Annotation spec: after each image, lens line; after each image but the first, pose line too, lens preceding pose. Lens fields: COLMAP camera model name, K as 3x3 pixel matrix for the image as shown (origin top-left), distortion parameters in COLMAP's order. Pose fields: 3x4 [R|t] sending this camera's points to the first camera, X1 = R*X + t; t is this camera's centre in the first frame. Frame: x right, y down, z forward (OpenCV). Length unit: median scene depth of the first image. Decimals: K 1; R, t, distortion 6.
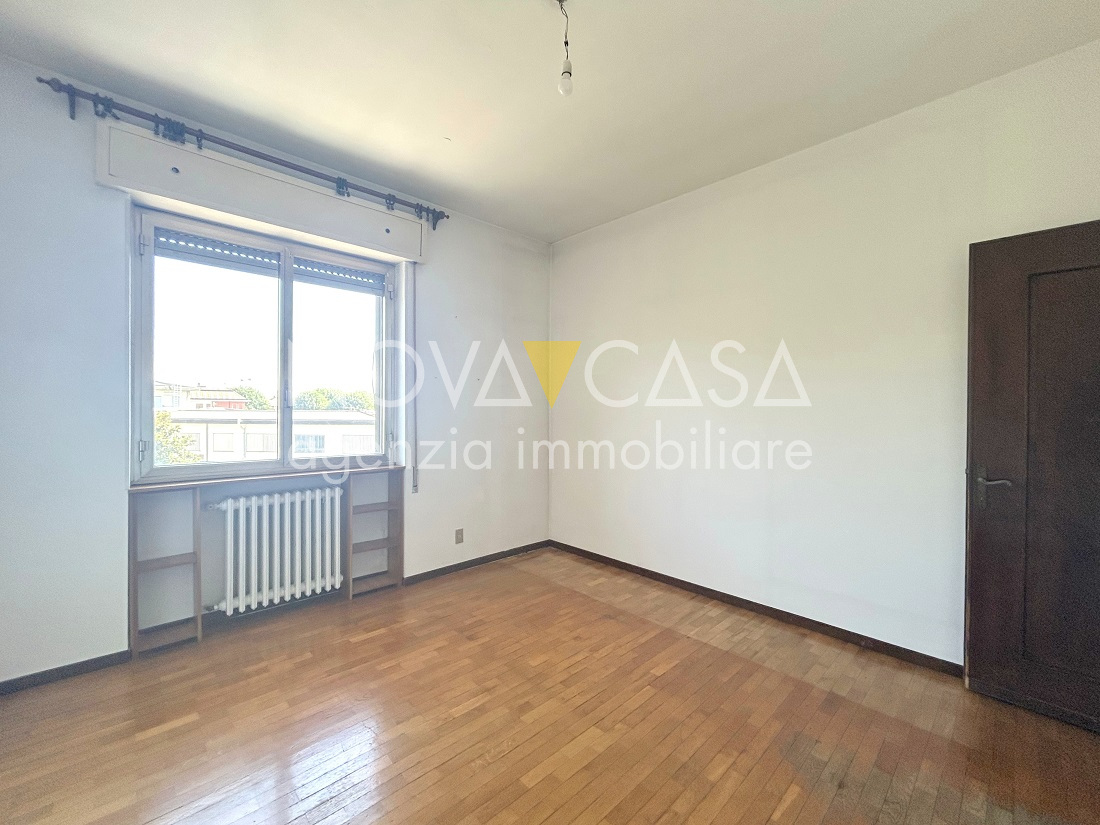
lens RADIAL K [[444.9, 0, 563.5], [0, 444.9, 411.8], [0, 0, 1]] dist [-0.004985, 0.000886]
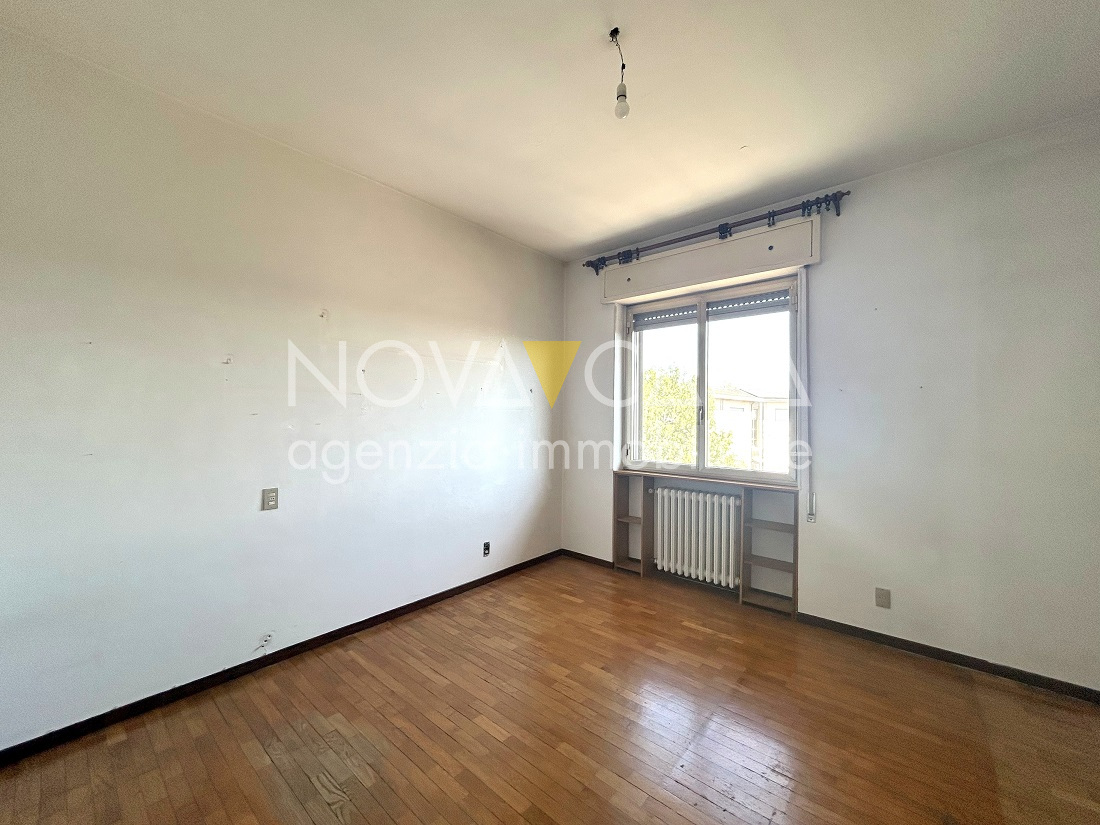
lens RADIAL K [[444.9, 0, 553.4], [0, 444.9, 417.4], [0, 0, 1]] dist [-0.004985, 0.000886]
pose [[0.088411, -0.008733, -0.996046, 0.605363], [-0.016935, 0.999804, -0.010269, -0.011422], [0.995940, 0.017776, 0.088246, 0.483398]]
